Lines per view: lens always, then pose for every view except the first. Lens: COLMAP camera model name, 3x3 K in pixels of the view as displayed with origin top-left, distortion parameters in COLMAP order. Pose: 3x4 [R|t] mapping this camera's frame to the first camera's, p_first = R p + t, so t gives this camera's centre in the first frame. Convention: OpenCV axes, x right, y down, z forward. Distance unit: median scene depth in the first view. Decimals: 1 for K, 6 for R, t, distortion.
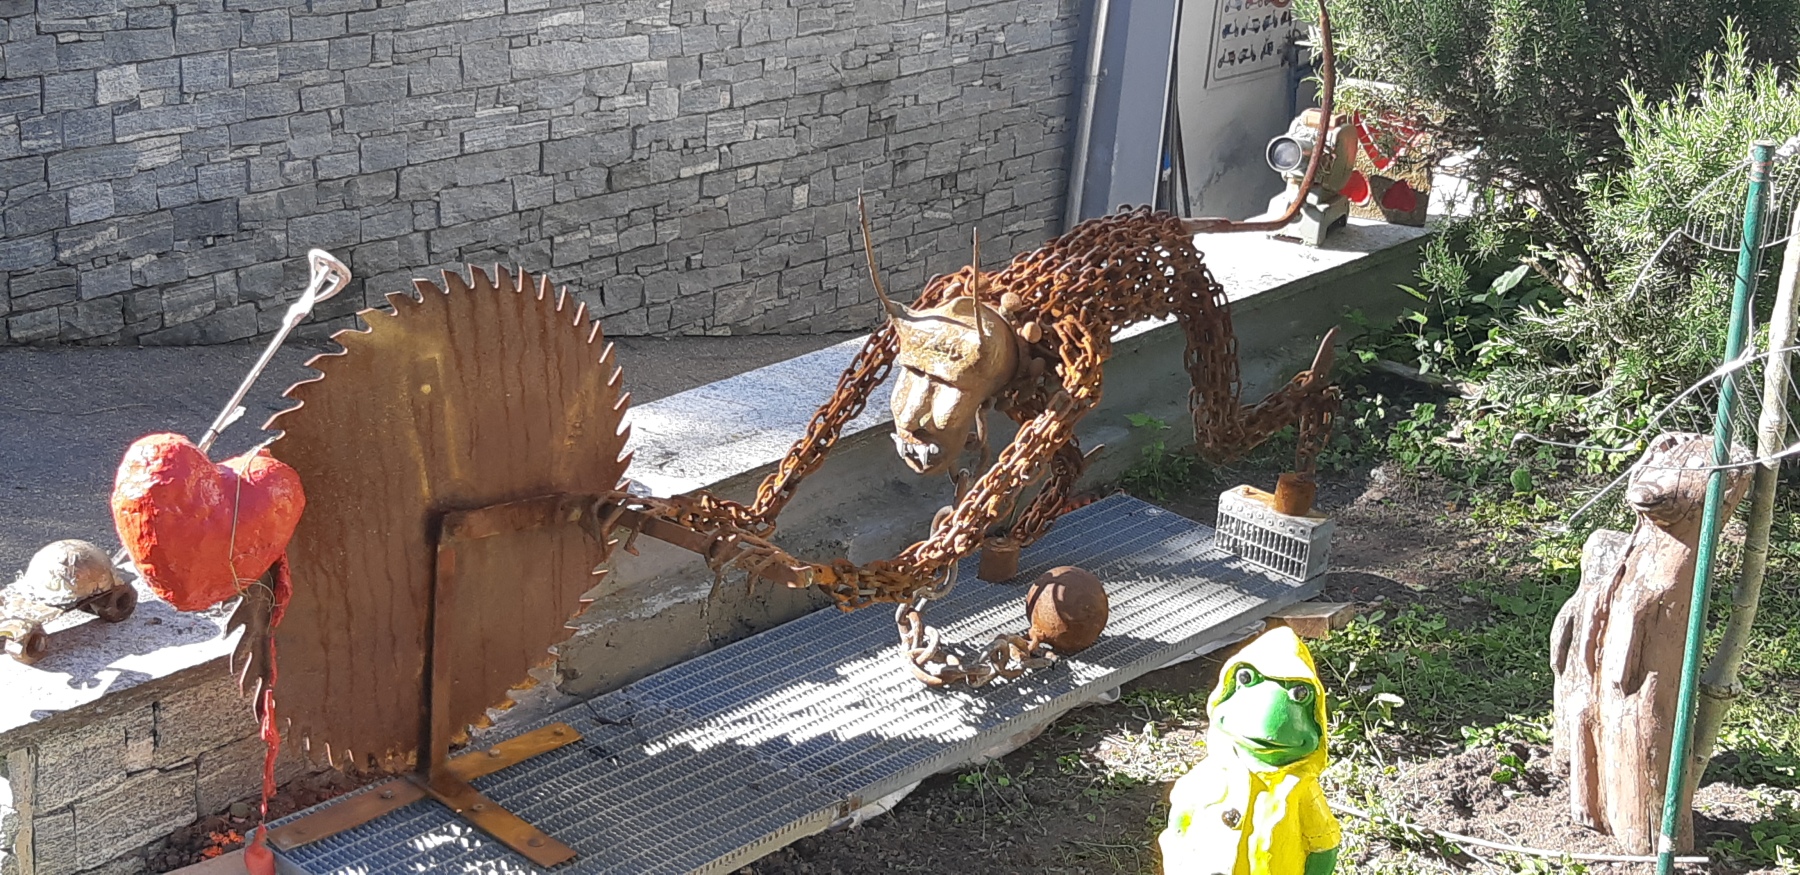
lens RADIAL K [[1511.4, 0, 900.0], [0, 1511.4, 437.5], [0, 0, 1]] dist [0.043587, -0.098353]
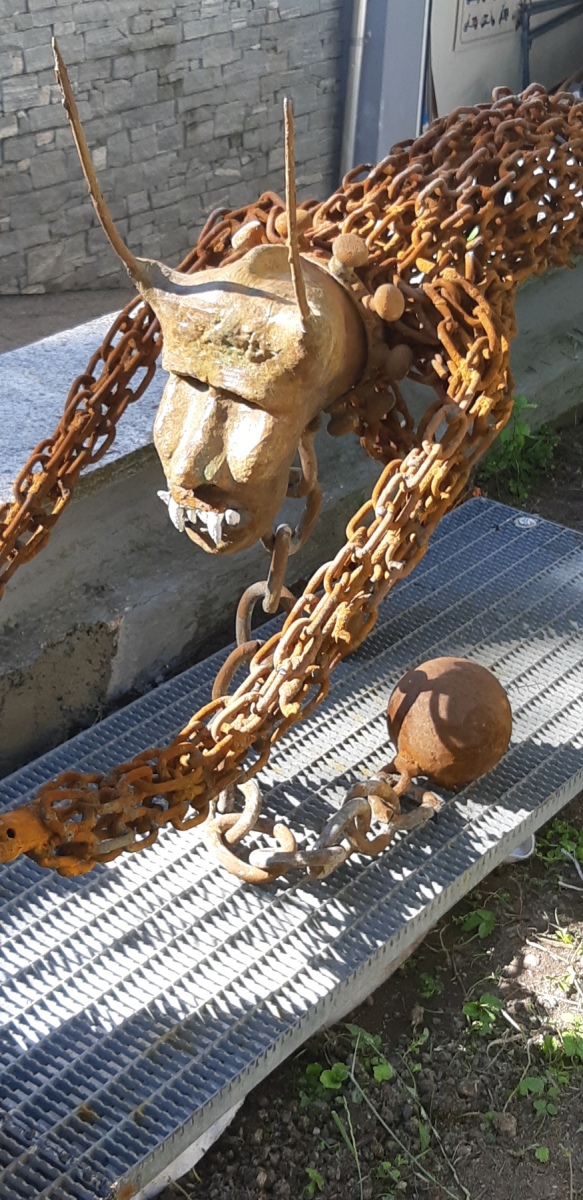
lens RADIAL K [[1007.6, 0, 309.0], [0, 1007.6, 499.7], [0, 0, 1]] dist [0.043587, -0.098353]
pose [[0.994407, -0.066866, 0.081755, 0.019822], [0.053678, 0.986607, 0.154031, -0.055015], [-0.090960, -0.148781, 0.984678, 0.597112]]
